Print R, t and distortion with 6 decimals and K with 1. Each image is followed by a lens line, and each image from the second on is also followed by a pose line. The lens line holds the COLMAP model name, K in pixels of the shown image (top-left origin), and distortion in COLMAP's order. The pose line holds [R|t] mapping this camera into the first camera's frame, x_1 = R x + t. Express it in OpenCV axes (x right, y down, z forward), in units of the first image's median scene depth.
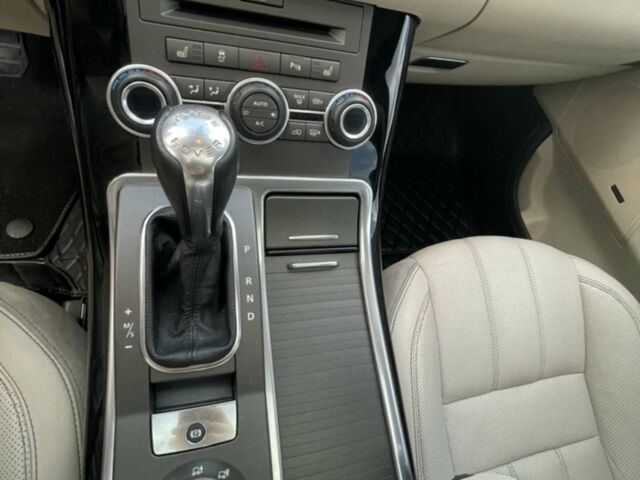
lens RADIAL K [[345.6, 0, 321.9], [0, 345.6, 225.1], [0, 0, 1]] dist [-0.006101, -0.000799]
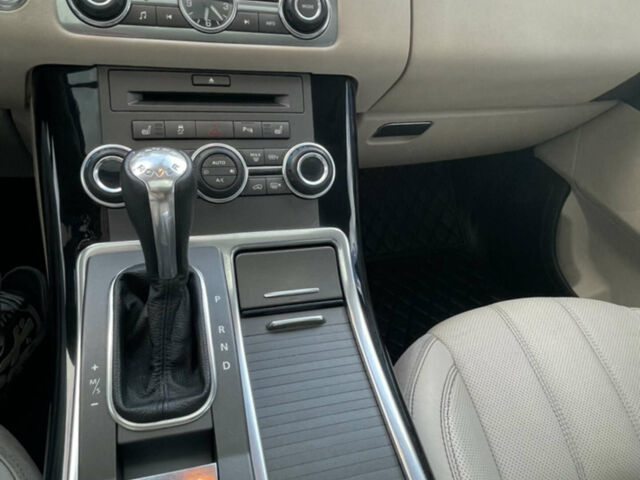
lens RADIAL K [[483.5, 0, 320.0], [0, 483.5, 240.0], [0, 0, 1]] dist [0.002892, -0.003216]
pose [[0.983900, -0.177914, -0.016965, 0.112372], [0.157508, 0.908060, -0.388095, 0.487449], [0.084453, 0.379174, 0.921463, -0.262879]]
